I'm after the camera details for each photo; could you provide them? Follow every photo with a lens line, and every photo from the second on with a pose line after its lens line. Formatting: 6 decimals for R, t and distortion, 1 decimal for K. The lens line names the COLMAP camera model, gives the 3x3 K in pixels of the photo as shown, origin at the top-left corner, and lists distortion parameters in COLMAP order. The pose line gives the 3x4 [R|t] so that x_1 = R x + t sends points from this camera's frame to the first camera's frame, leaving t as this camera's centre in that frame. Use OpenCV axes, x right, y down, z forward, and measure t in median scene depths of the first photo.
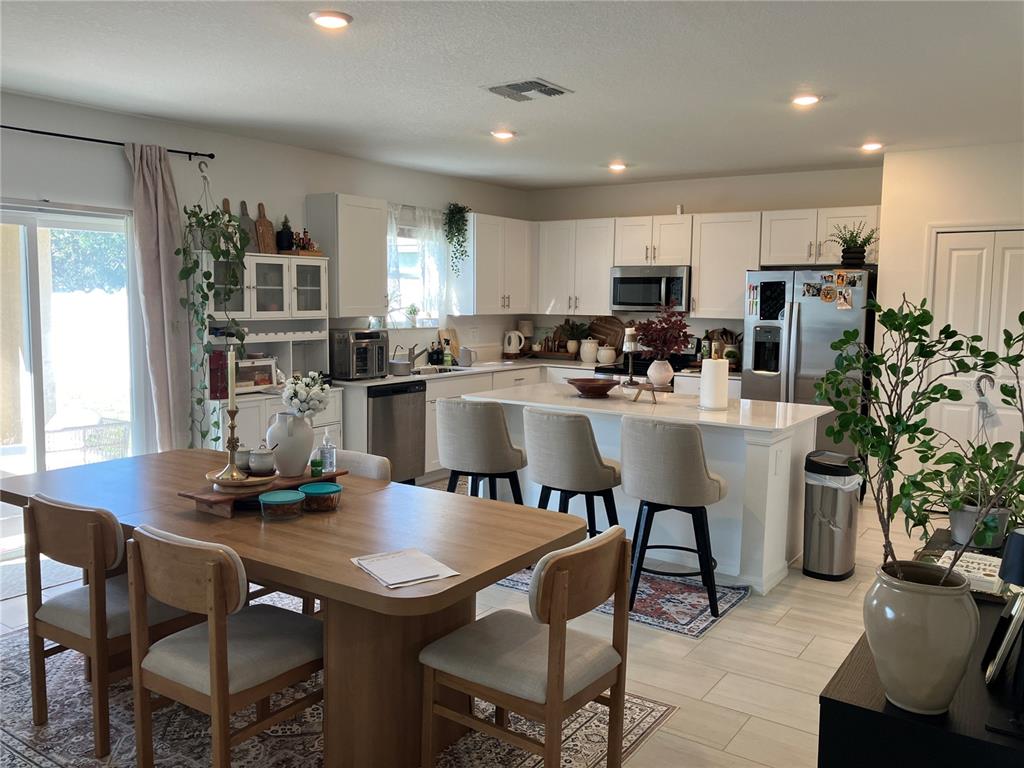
lens RADIAL K [[835.9, 0, 525.5], [0, 835.9, 390.3], [0, 0, 1]] dist [0.021480, -0.022875]
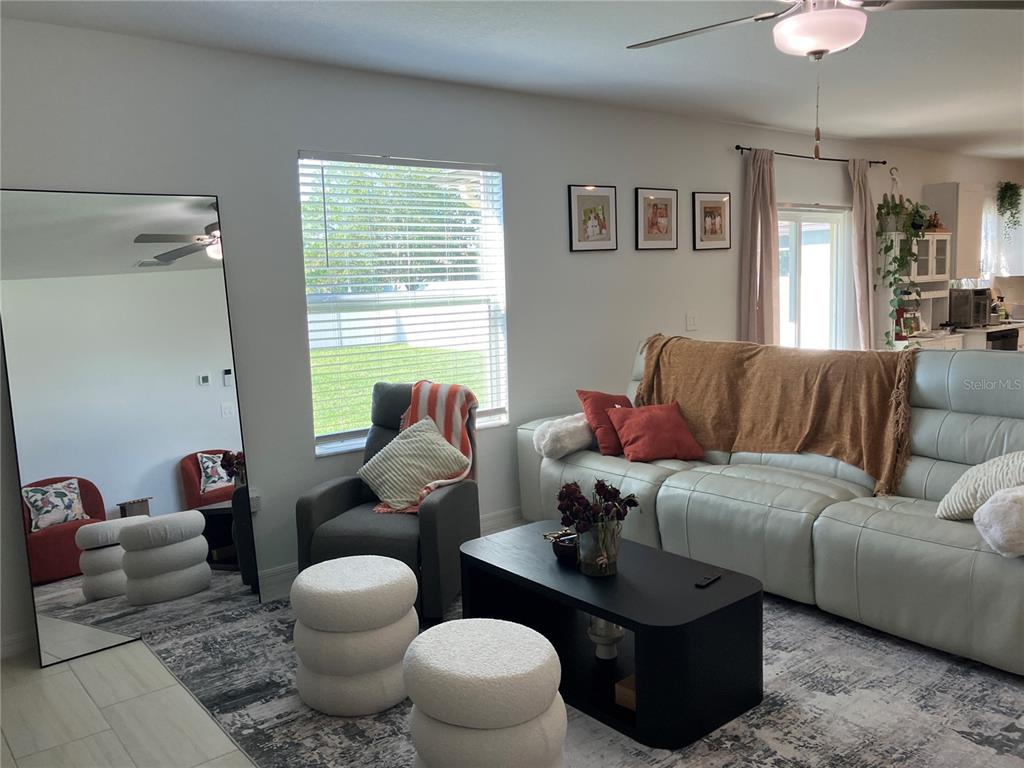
lens RADIAL K [[835.9, 0, 495.0], [0, 835.9, 368.6], [0, 0, 1]] dist [0.021480, -0.022875]
pose [[0.948842, -0.011208, -0.315551, -0.447882], [0.009323, 0.999929, -0.007483, 0.047895], [0.315612, 0.004158, 0.948879, -0.398308]]
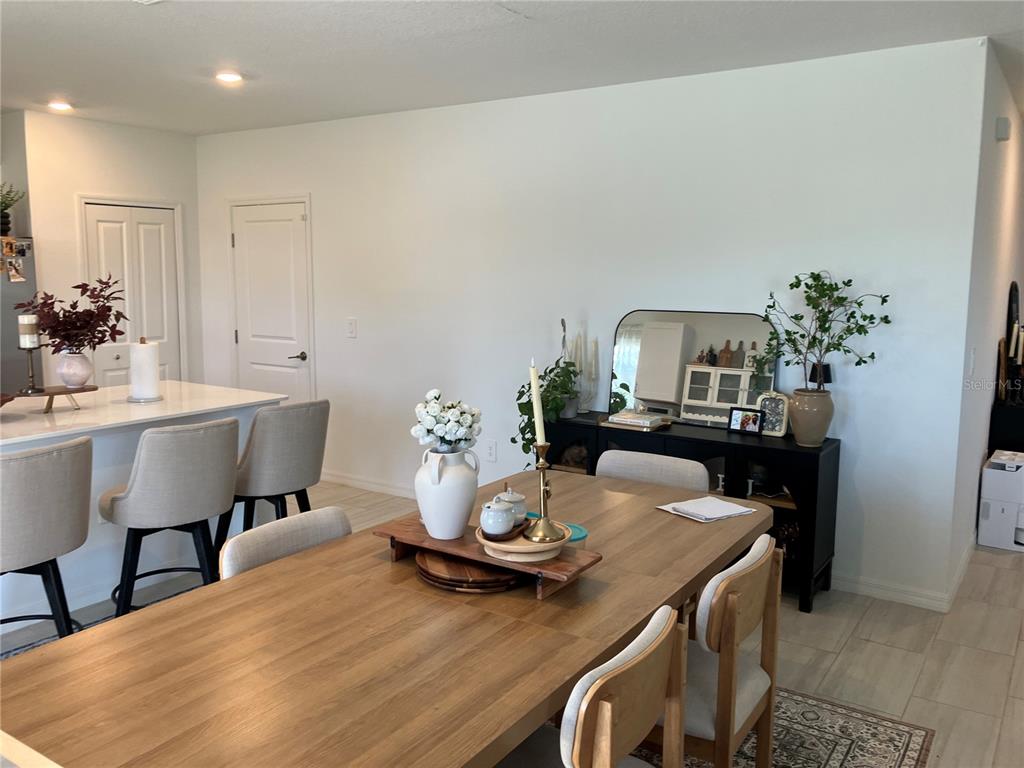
lens RADIAL K [[835.9, 0, 499.7], [0, 835.9, 369.1], [0, 0, 1]] dist [0.021480, -0.022875]
pose [[0.000784, -0.133065, 0.991107, -0.475459], [0.104603, 0.985681, 0.132254, -0.064479], [-0.994514, 0.103569, 0.014692, 0.452030]]
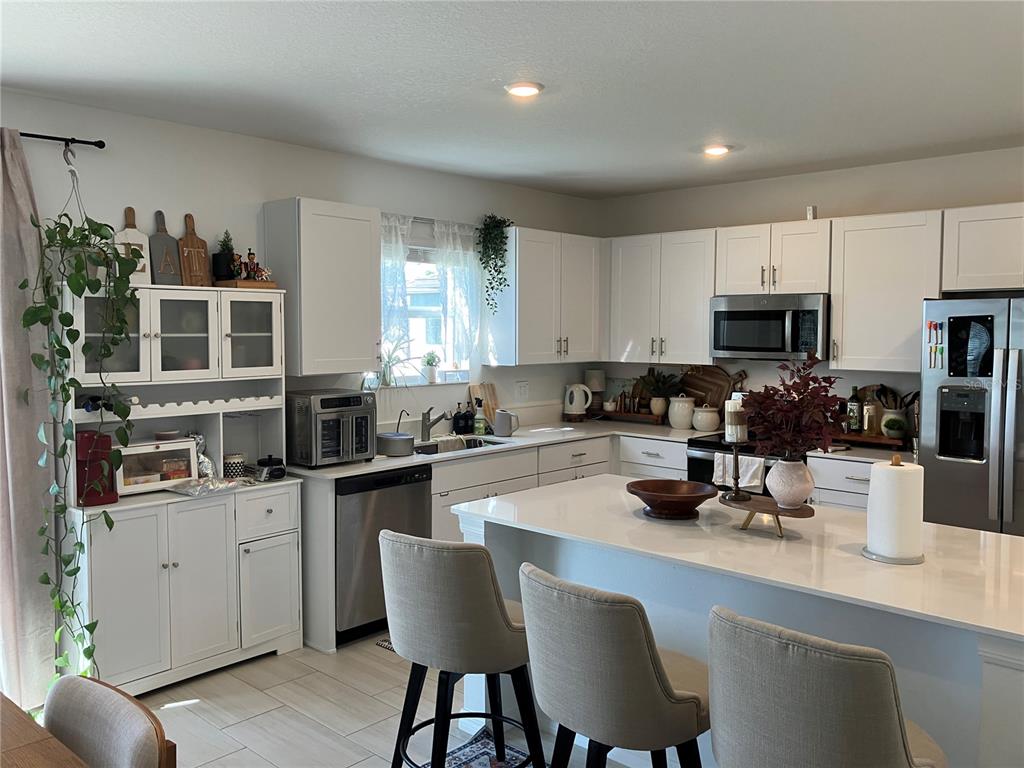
lens RADIAL K [[835.9, 0, 503.3], [0, 835.9, 376.5], [0, 0, 1]] dist [0.021480, -0.022875]
pose [[0.988215, -0.001494, -0.153066, 0.043139], [-0.007059, 0.998444, -0.055318, -0.045458], [0.152911, 0.055746, 0.986666, 0.317687]]
